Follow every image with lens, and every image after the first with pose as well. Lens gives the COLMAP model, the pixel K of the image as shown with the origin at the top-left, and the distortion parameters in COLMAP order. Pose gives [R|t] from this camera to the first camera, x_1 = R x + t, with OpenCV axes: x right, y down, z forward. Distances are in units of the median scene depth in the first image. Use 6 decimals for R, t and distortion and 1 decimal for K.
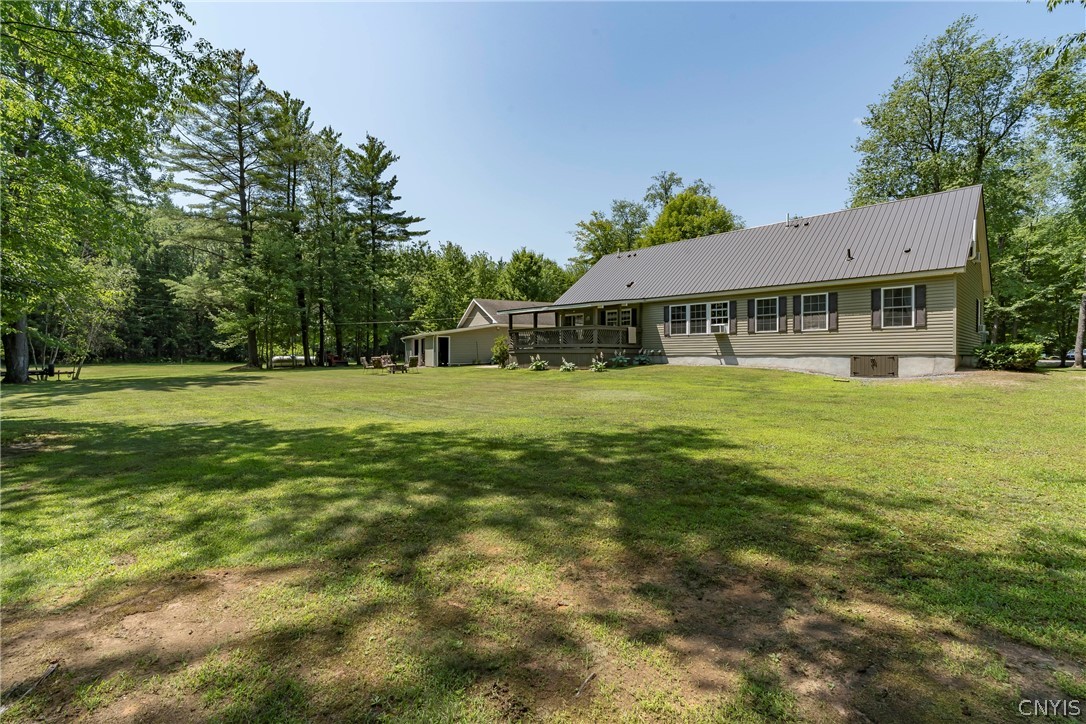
lens RADIAL K [[481.8, 0, 560.2], [0, 481.8, 356.4], [0, 0, 1]] dist [-0.001792, -0.000121]
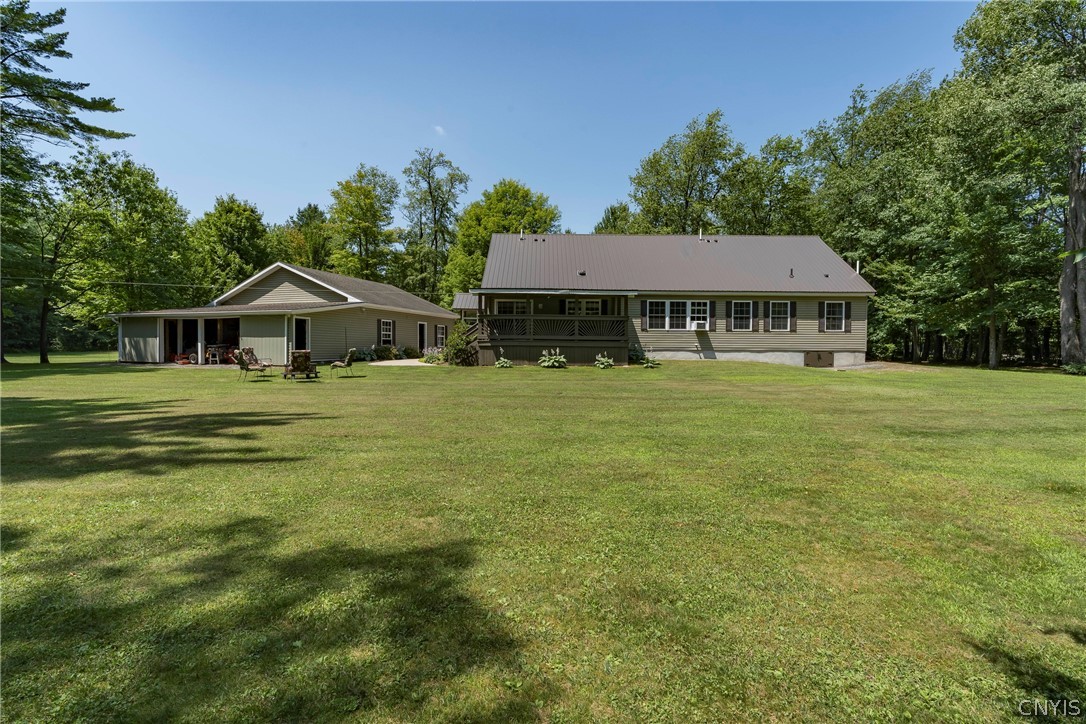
lens RADIAL K [[481.8, 0, 560.2], [0, 481.8, 356.4], [0, 0, 1]] dist [-0.001792, -0.000121]
pose [[0.709259, -0.000249, 0.704948, -0.647839], [-0.005249, 0.999970, 0.005635, 0.007099], [-0.704928, -0.007697, 0.709237, 0.448833]]
